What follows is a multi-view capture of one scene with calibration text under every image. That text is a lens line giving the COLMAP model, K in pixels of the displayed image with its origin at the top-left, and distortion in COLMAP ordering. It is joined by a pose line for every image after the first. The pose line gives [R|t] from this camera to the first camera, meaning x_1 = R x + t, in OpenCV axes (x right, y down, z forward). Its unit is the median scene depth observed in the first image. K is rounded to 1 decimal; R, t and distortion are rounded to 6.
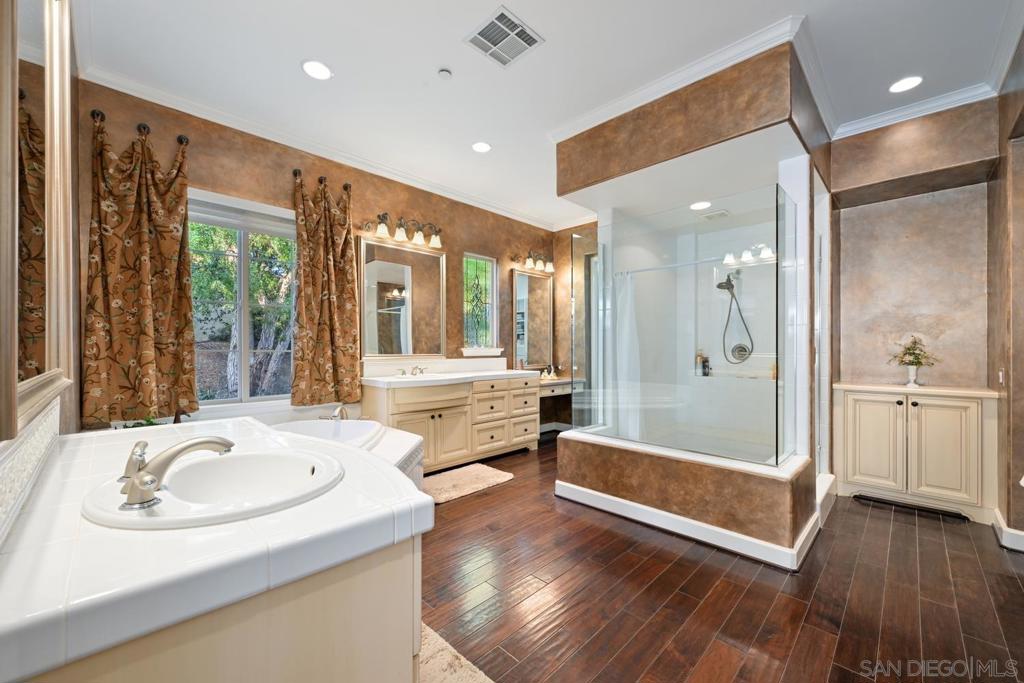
lens RADIAL K [[404.0, 0, 511.5], [0, 404.0, 347.4], [0, 0, 1]] dist [-0.000614, -0.000165]
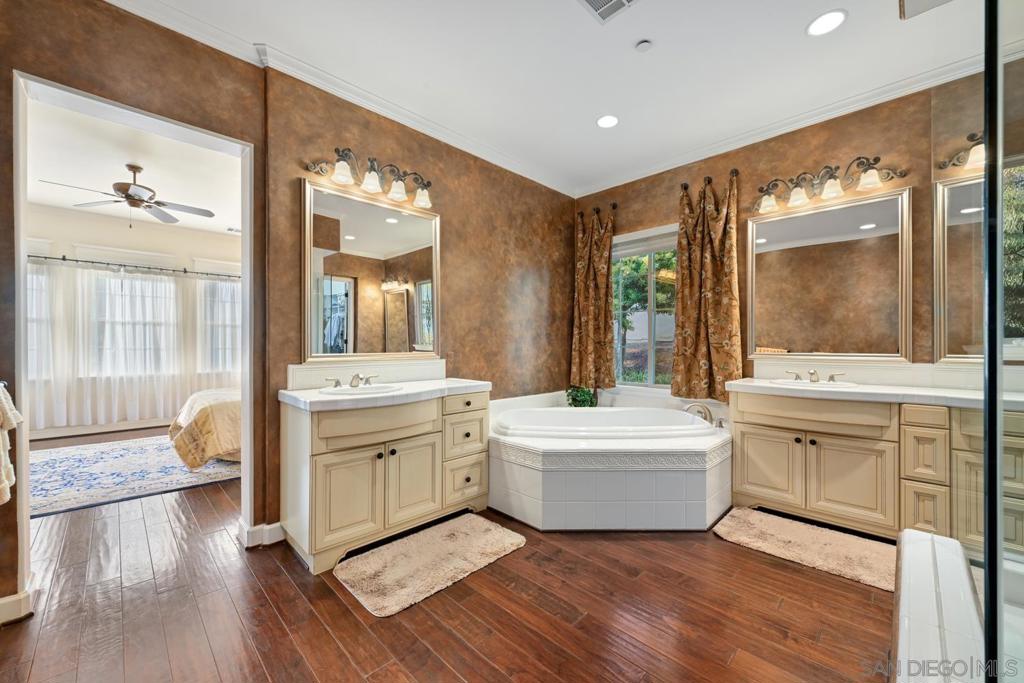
lens RADIAL K [[399.5, 0, 514.4], [0, 399.5, 344.7], [0, 0, 1]] dist [-0.001400, -0.000051]
pose [[-0.007469, -0.000209, -0.999972, 0.562024], [0.001427, 0.999999, -0.000220, 0.001162], [0.999971, -0.001428, -0.007469, 0.538761]]
